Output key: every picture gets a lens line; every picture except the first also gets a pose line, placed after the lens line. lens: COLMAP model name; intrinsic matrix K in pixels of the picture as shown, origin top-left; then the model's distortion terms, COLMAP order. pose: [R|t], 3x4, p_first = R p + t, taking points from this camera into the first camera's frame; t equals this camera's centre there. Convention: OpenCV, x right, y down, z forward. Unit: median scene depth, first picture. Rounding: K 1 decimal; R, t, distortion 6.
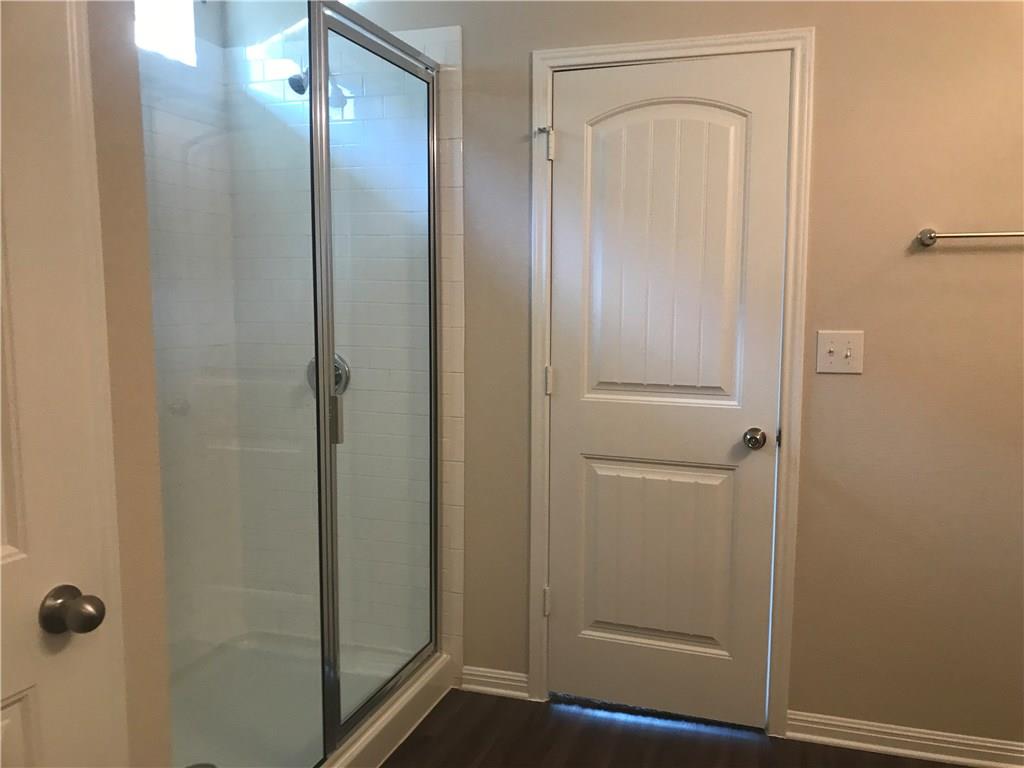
lens RADIAL K [[860.6, 0, 512.0], [0, 860.6, 384.0], [0, 0, 1]] dist [0.080403, -0.204544]
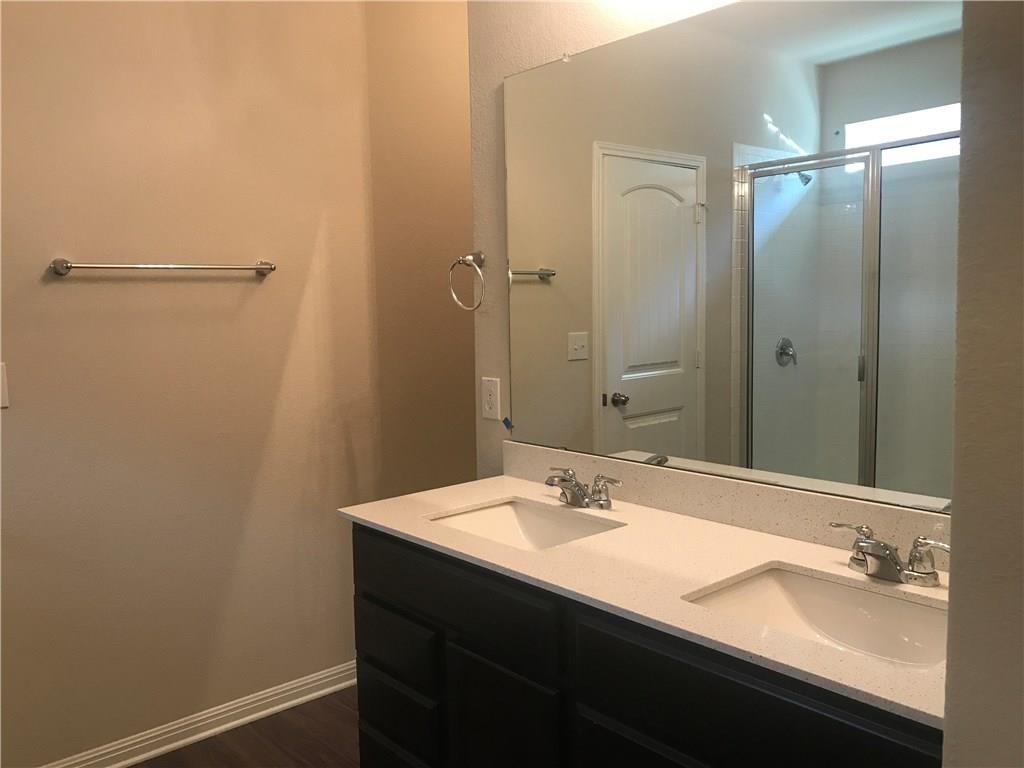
lens RADIAL K [[825.0, 0, 512.0], [0, 825.0, 384.0], [0, 0, 1]] dist [0.065542, -0.000522]
pose [[0.500950, -0.106741, 0.858869, -0.126926], [0.132213, 0.990156, 0.045942, -0.006636], [-0.855318, 0.090539, 0.510131, 0.045332]]
